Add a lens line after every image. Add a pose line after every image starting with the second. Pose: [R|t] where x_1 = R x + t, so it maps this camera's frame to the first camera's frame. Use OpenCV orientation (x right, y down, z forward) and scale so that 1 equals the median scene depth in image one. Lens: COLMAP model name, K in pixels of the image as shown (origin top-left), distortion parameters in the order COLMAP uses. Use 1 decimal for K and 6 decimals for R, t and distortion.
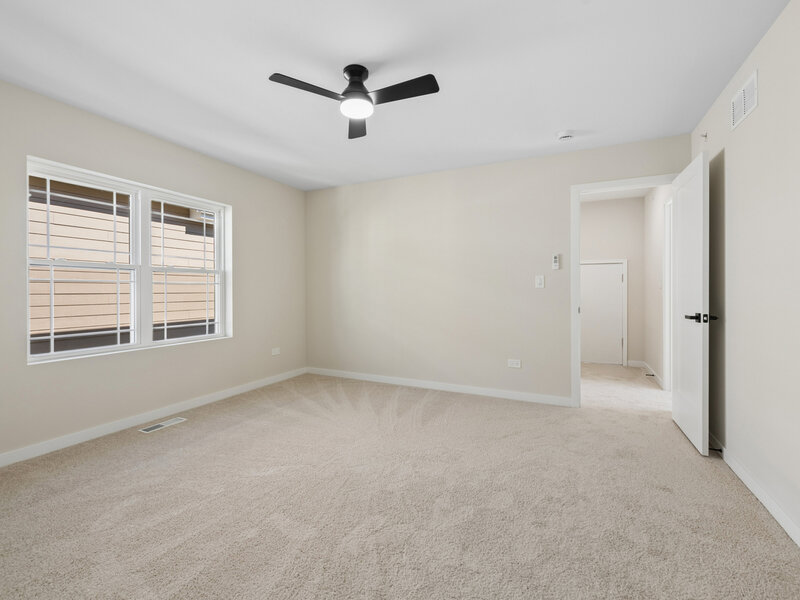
lens RADIAL K [[327.2, 0, 401.4], [0, 327.2, 294.0], [0, 0, 1]] dist [0.000561, 0.000039]
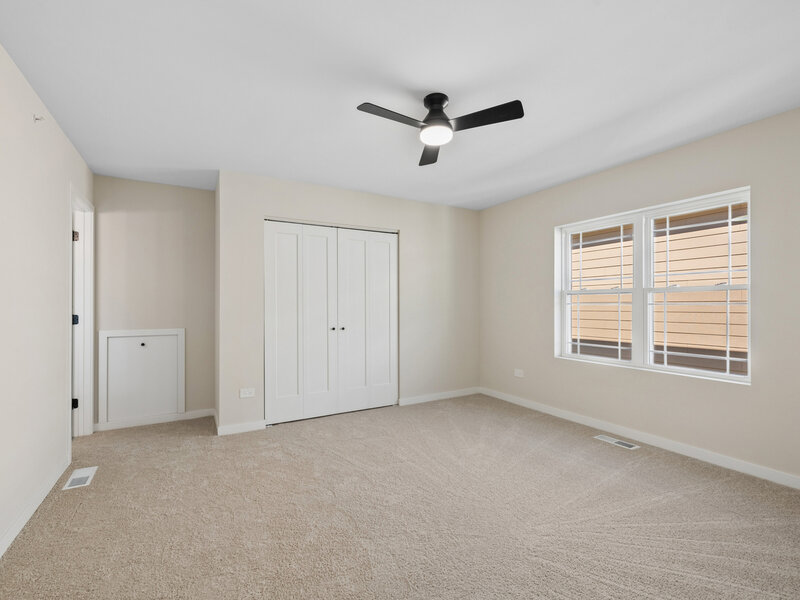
lens RADIAL K [[343.3, 0, 400.0], [0, 343.3, 300.0], [0, 0, 1]] dist [-0.000200, 0.000058]
pose [[-0.508650, -0.023871, -0.860643, 0.552268], [-0.016936, 0.999700, -0.017719, -0.014855], [0.860807, 0.005563, -0.508901, 0.957459]]
